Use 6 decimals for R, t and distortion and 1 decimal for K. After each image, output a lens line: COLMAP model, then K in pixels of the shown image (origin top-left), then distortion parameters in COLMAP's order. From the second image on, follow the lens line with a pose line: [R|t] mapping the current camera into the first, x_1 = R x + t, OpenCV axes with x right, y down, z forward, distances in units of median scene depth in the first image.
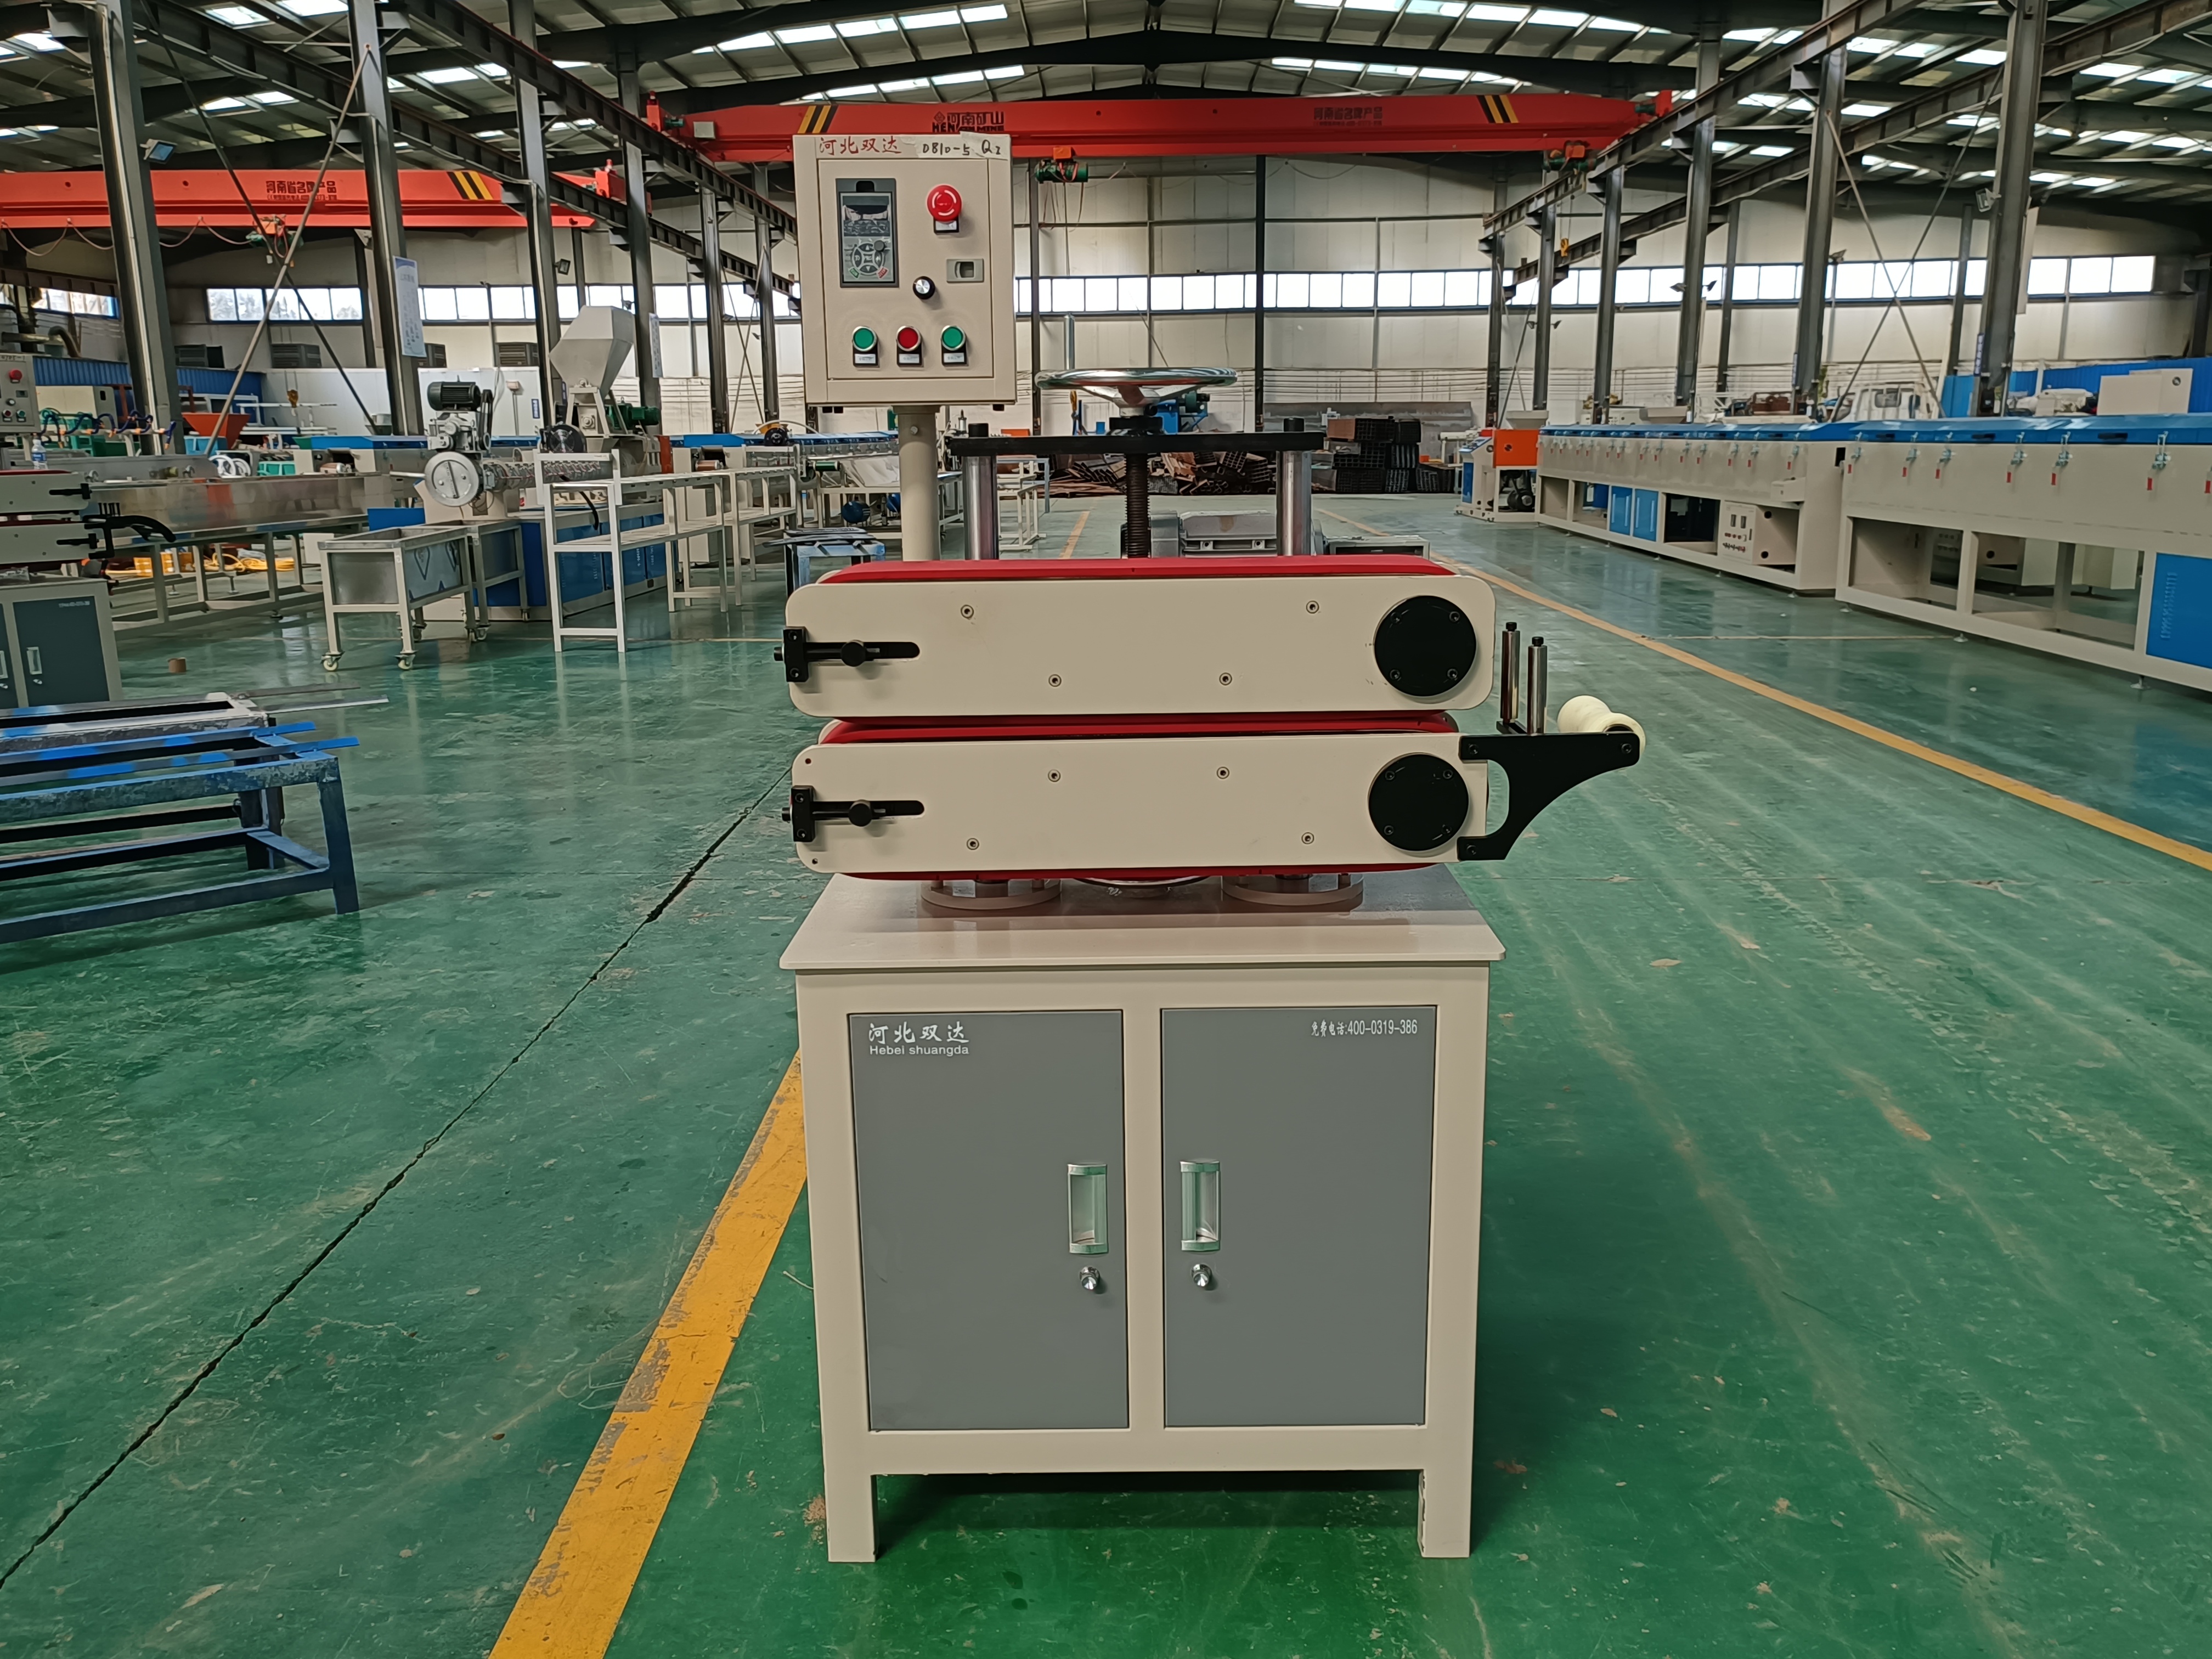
lens RADIAL K [[1761.1, 0, 1101.7], [0, 1761.1, 817.0], [0, 0, 1]] dist [0.023567, 0.005784]
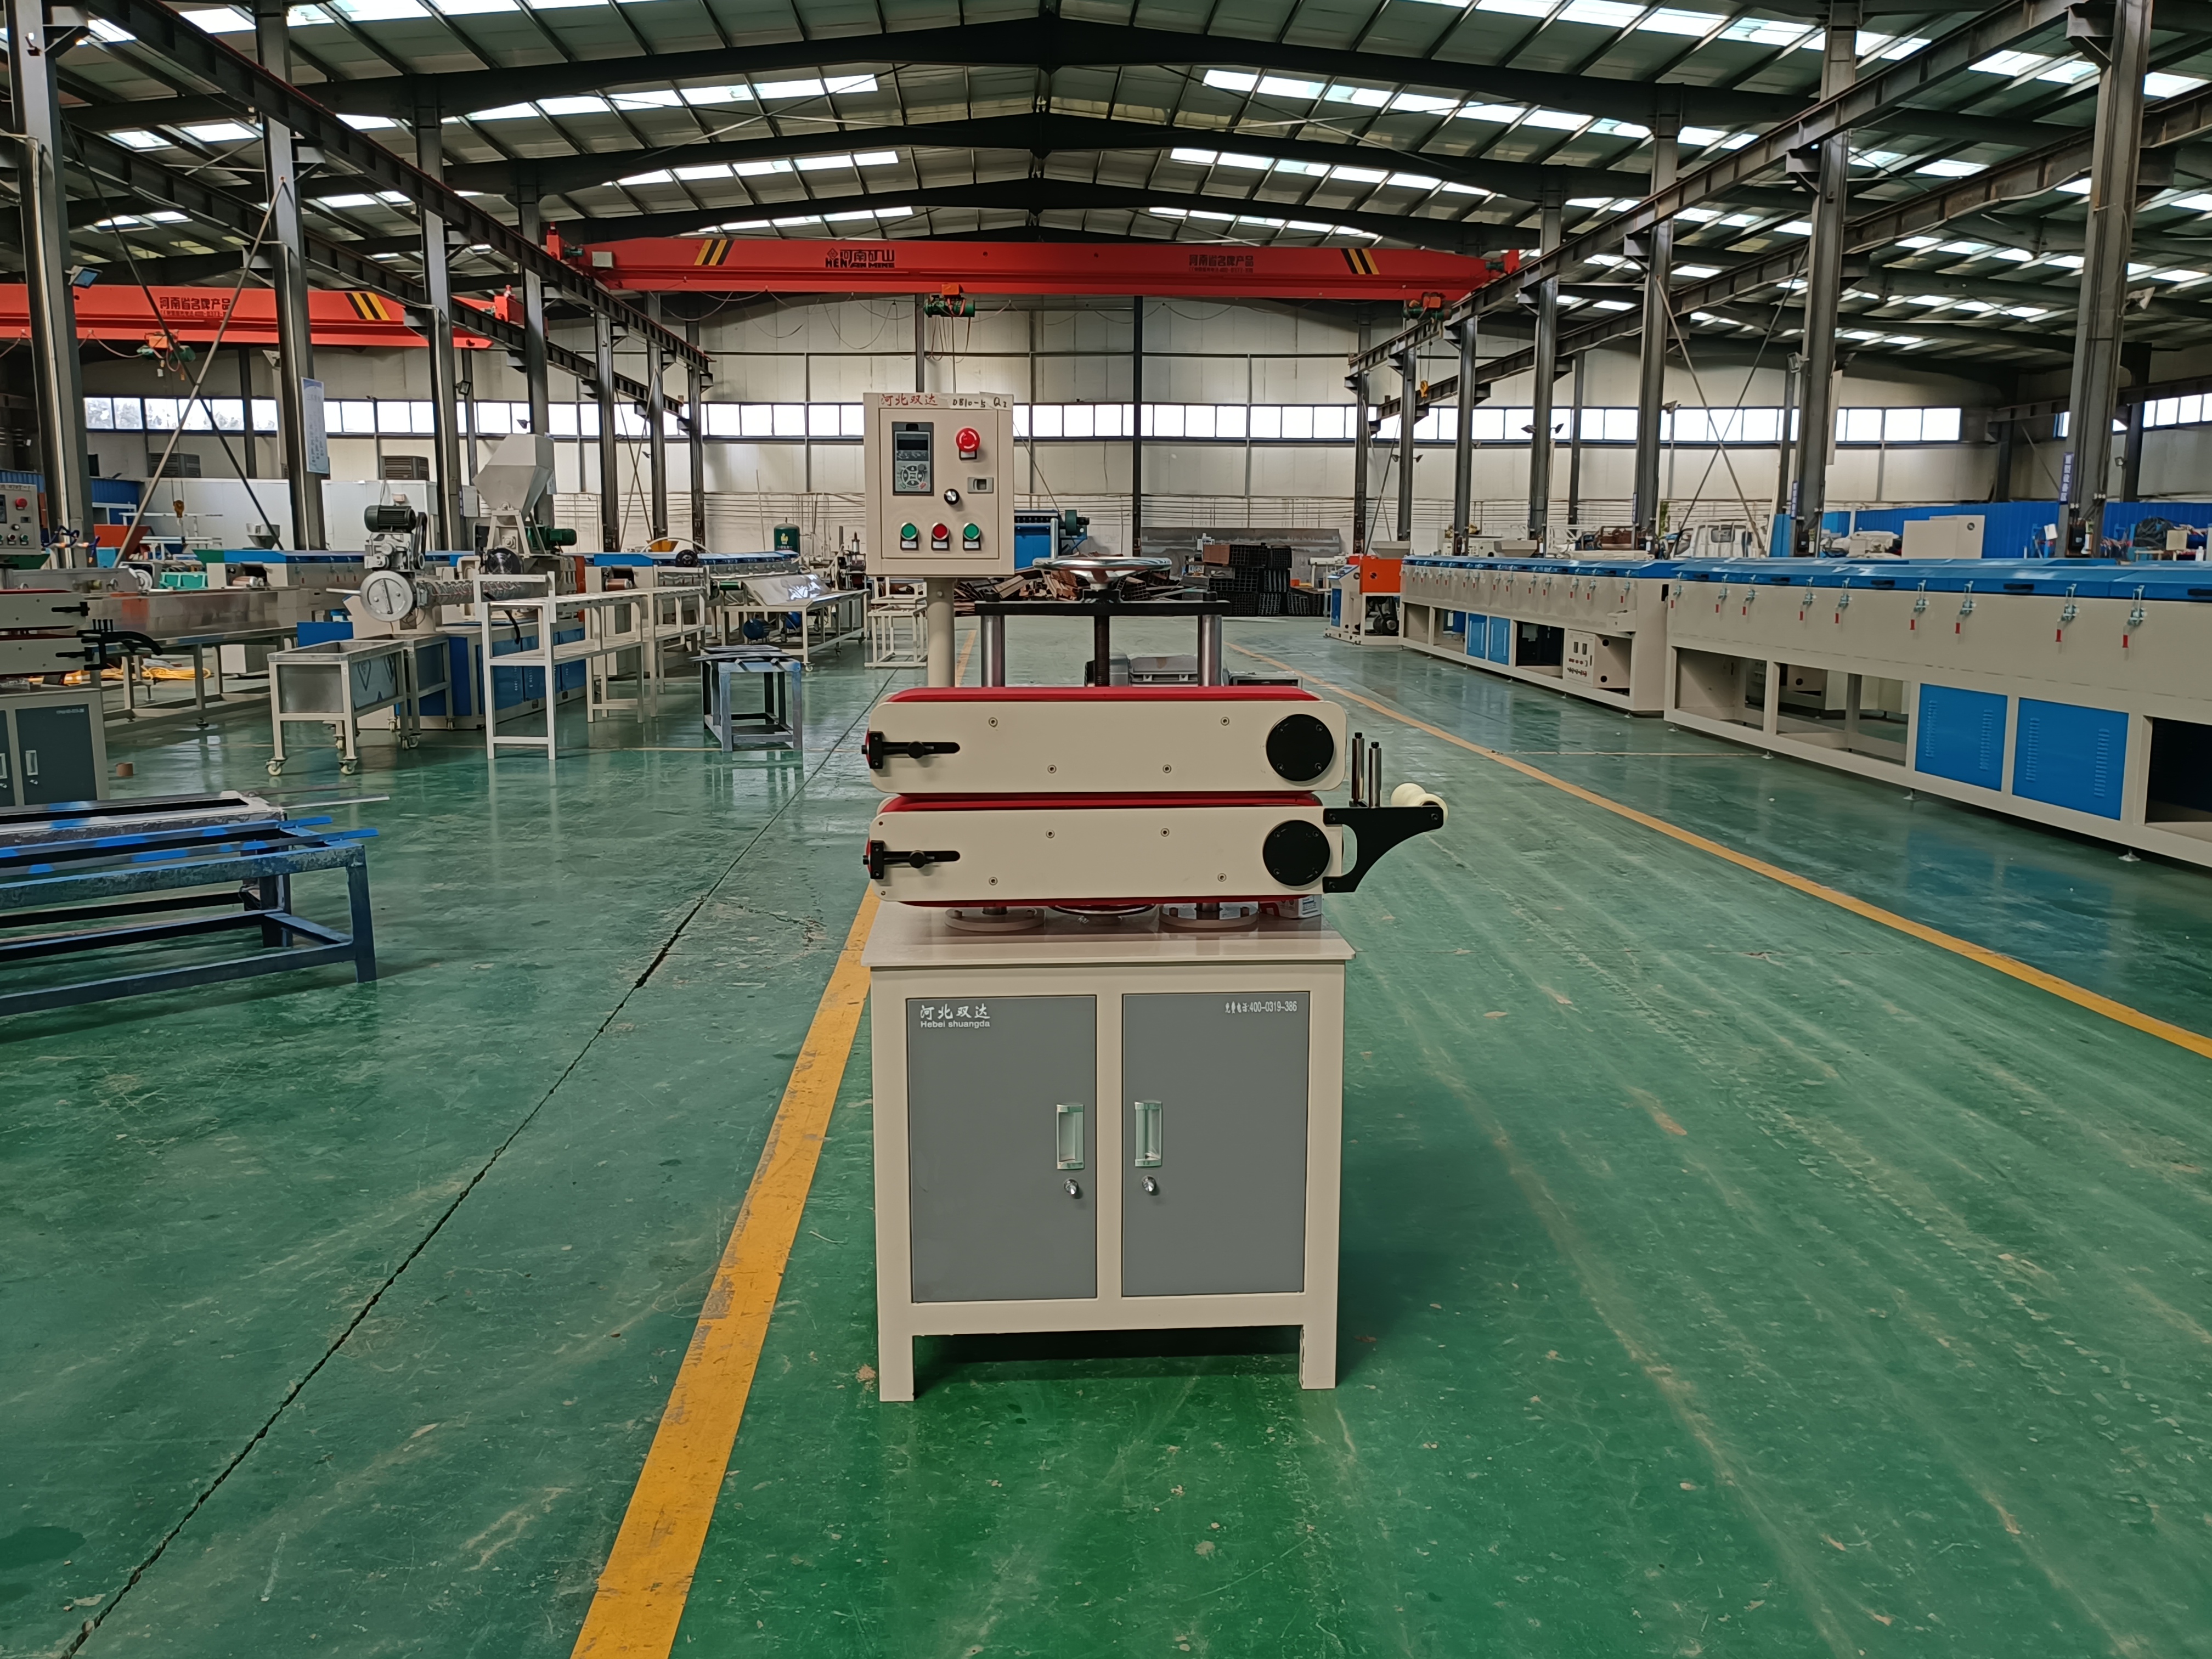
lens RADIAL K [[1761.1, 0, 1105.6], [0, 1761.1, 808.7], [0, 0, 1]] dist [0.023567, 0.005784]
pose [[0.997372, 0.004757, 0.072294, -0.033433], [0.000266, 0.997595, -0.069307, 0.021947], [-0.072450, 0.069144, 0.994972, -0.177840]]
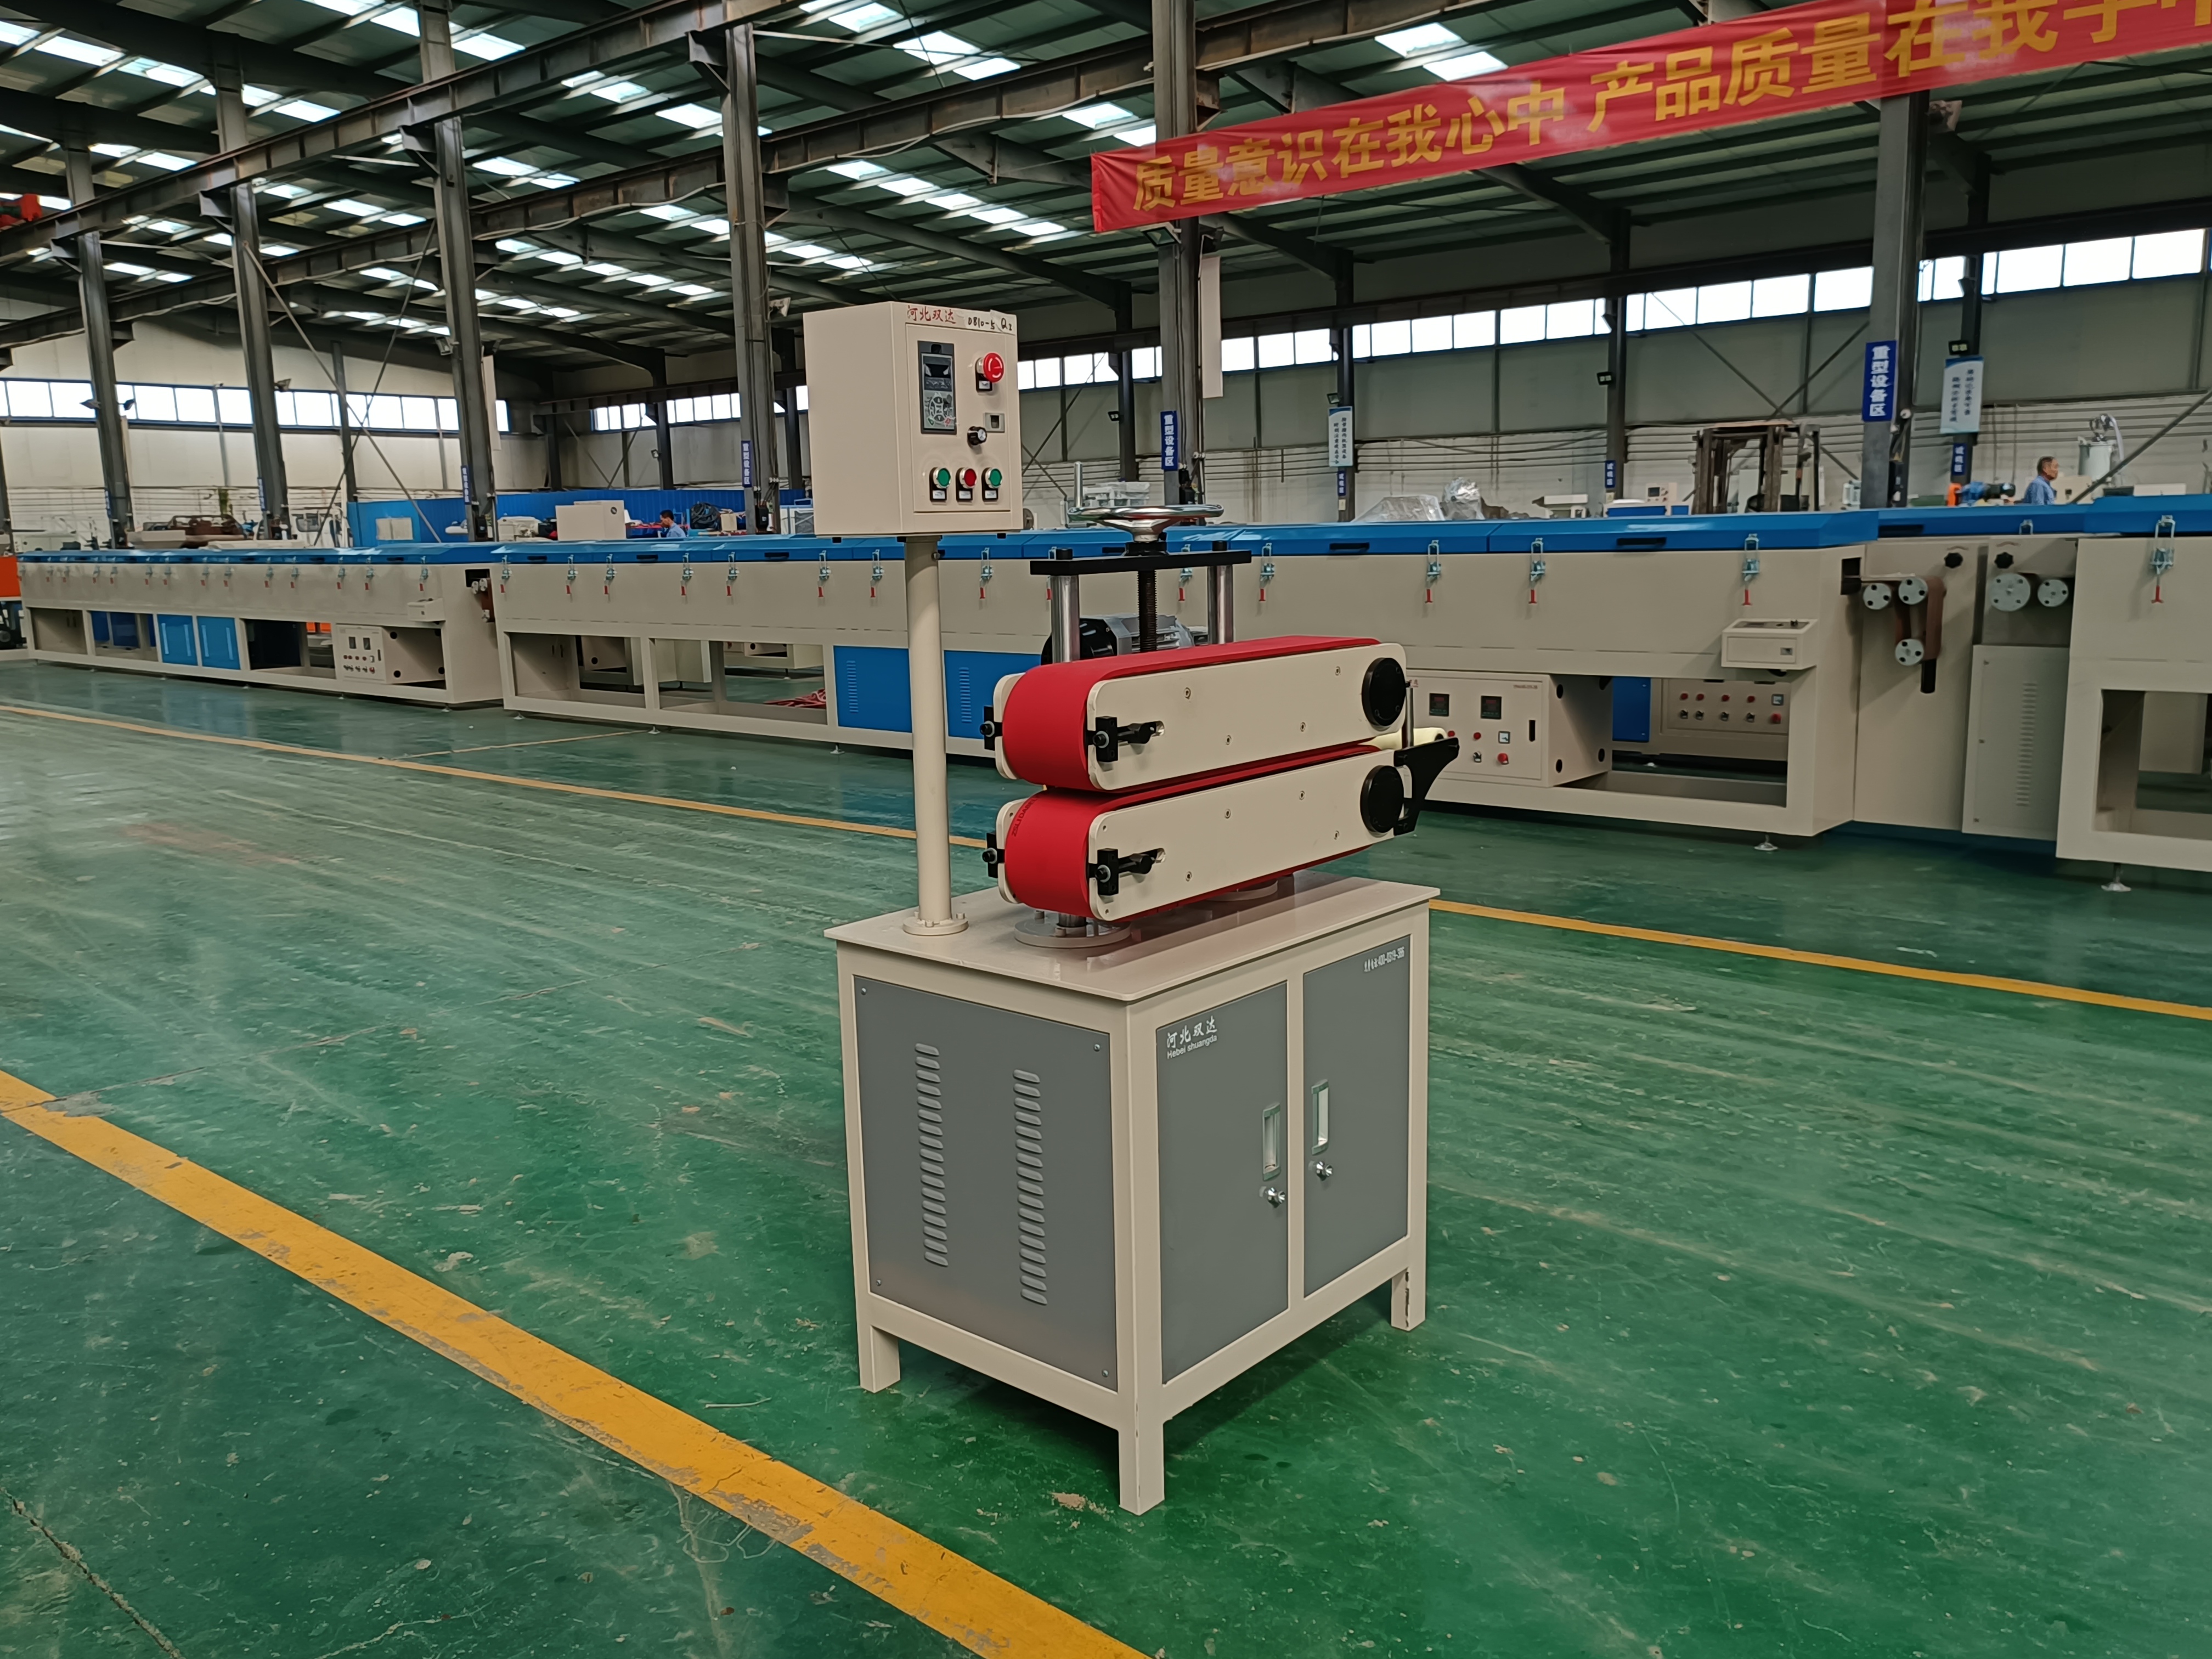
lens RADIAL K [[1761.1, 0, 1116.7], [0, 1761.1, 815.3], [0, 0, 1]] dist [0.023567, 0.005784]
pose [[0.641445, -0.128650, 0.756305, -0.411359], [0.180048, 0.983550, 0.014601, -0.021612], [-0.745742, 0.126805, 0.654056, 0.081384]]
